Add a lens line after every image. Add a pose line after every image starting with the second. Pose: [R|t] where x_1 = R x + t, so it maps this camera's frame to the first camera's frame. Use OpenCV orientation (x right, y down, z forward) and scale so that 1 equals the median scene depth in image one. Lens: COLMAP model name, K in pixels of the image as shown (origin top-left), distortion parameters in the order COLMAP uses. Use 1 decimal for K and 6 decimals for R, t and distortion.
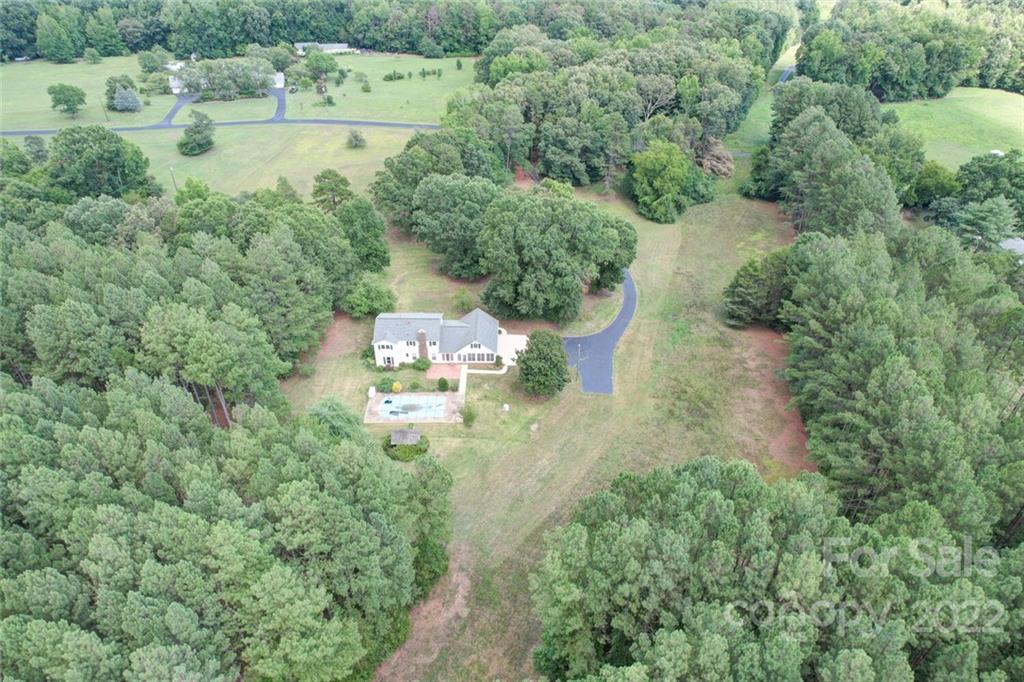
lens RADIAL K [[652.4, 0, 512.0], [0, 652.4, 341.0], [0, 0, 1]] dist [-0.058496, 0.001457]
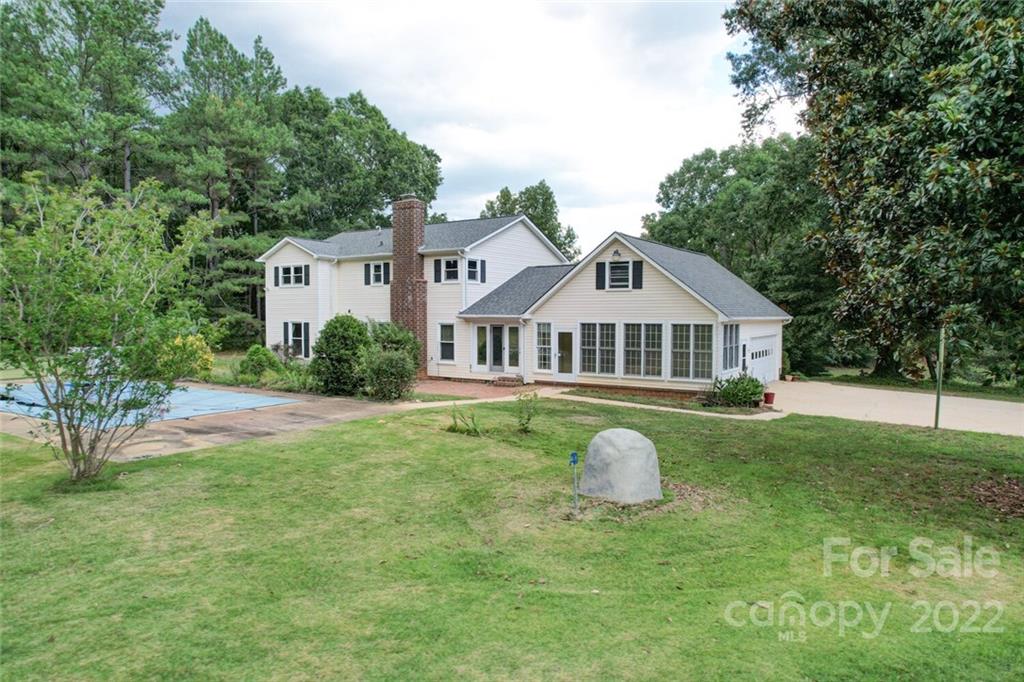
lens RADIAL K [[652.4, 0, 512.0], [0, 652.4, 341.0], [0, 0, 1]] dist [-0.058496, 0.001457]
pose [[0.841008, 0.020320, -0.540640, 0.022331], [-0.314565, 0.831390, -0.458083, 0.122598], [0.440175, 0.555318, 0.705598, 0.862280]]
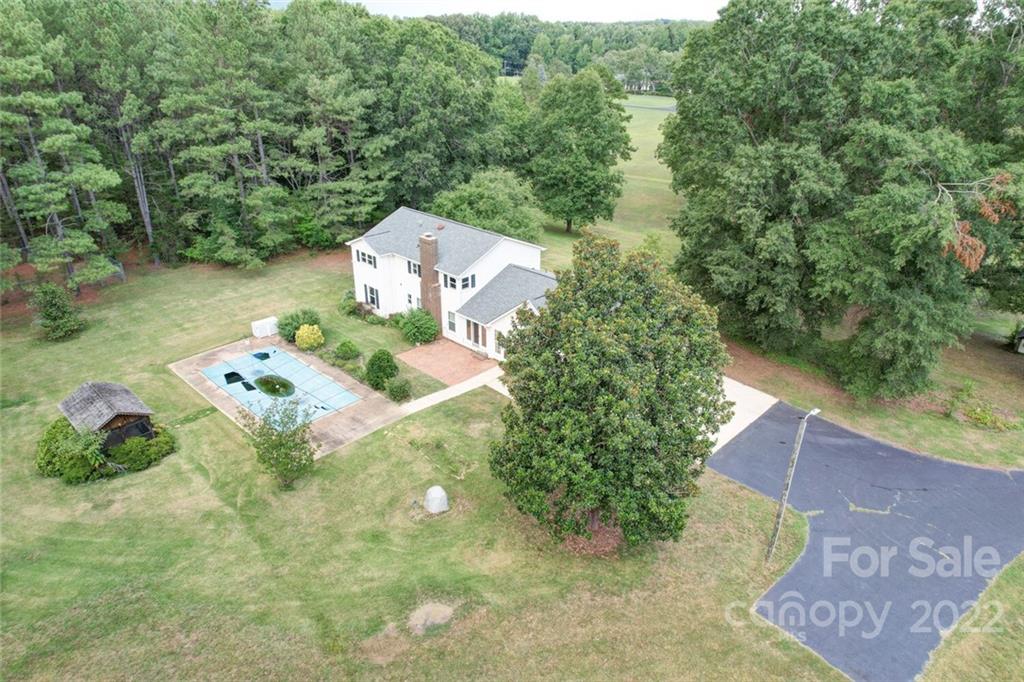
lens RADIAL K [[654.5, 0, 512.0], [0, 654.5, 341.0], [0, 0, 1]] dist [-0.110682, 0.000217]
pose [[0.720988, 0.300688, -0.624310, 0.154723], [-0.411712, 0.910566, -0.036910, 0.034889], [0.557377, 0.283648, 0.780304, 0.730569]]
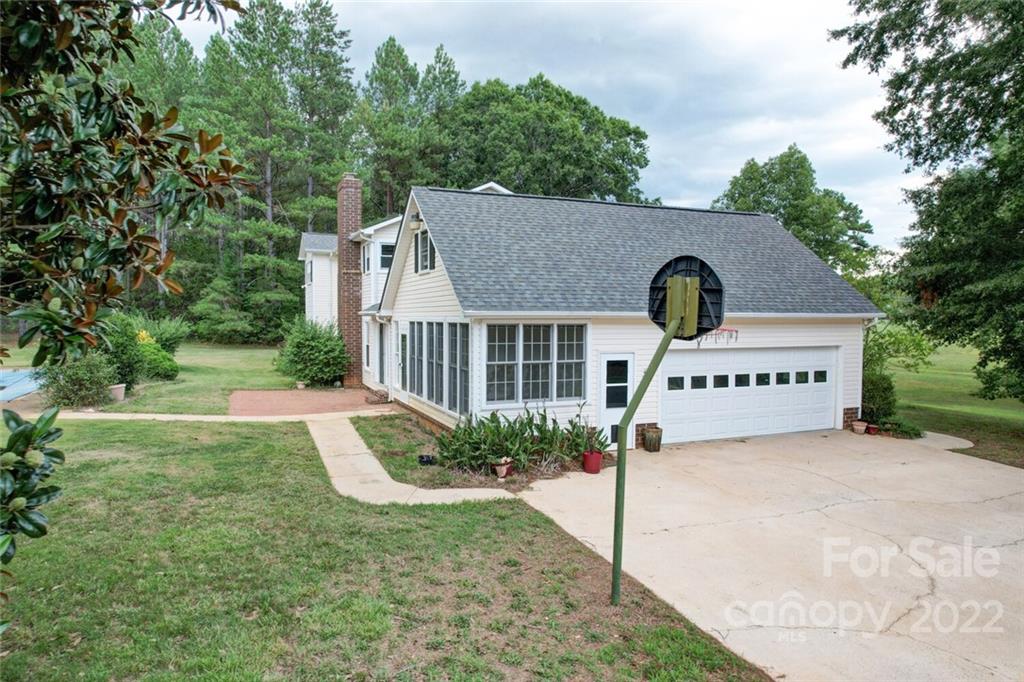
lens RADIAL K [[652.4, 0, 512.0], [0, 652.4, 341.0], [0, 0, 1]] dist [-0.058496, 0.001457]
pose [[0.387378, 0.032607, -0.921344, 0.070933], [-0.536368, 0.820798, -0.196467, 0.038461], [0.749831, 0.570287, 0.335449, 0.981814]]
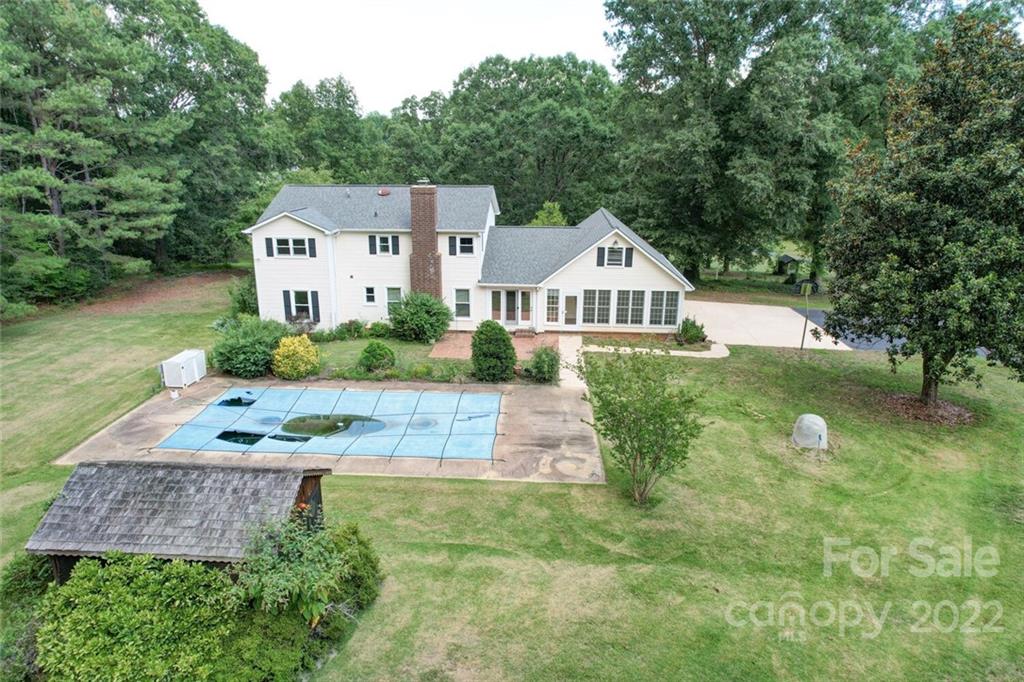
lens RADIAL K [[652.4, 0, 512.0], [0, 652.4, 341.0], [0, 0, 1]] dist [-0.058496, 0.001457]
pose [[0.997553, 0.020973, -0.066700, -0.080316], [-0.041634, 0.944570, -0.325659, 0.132869], [0.056173, 0.327639, 0.943132, 0.751267]]
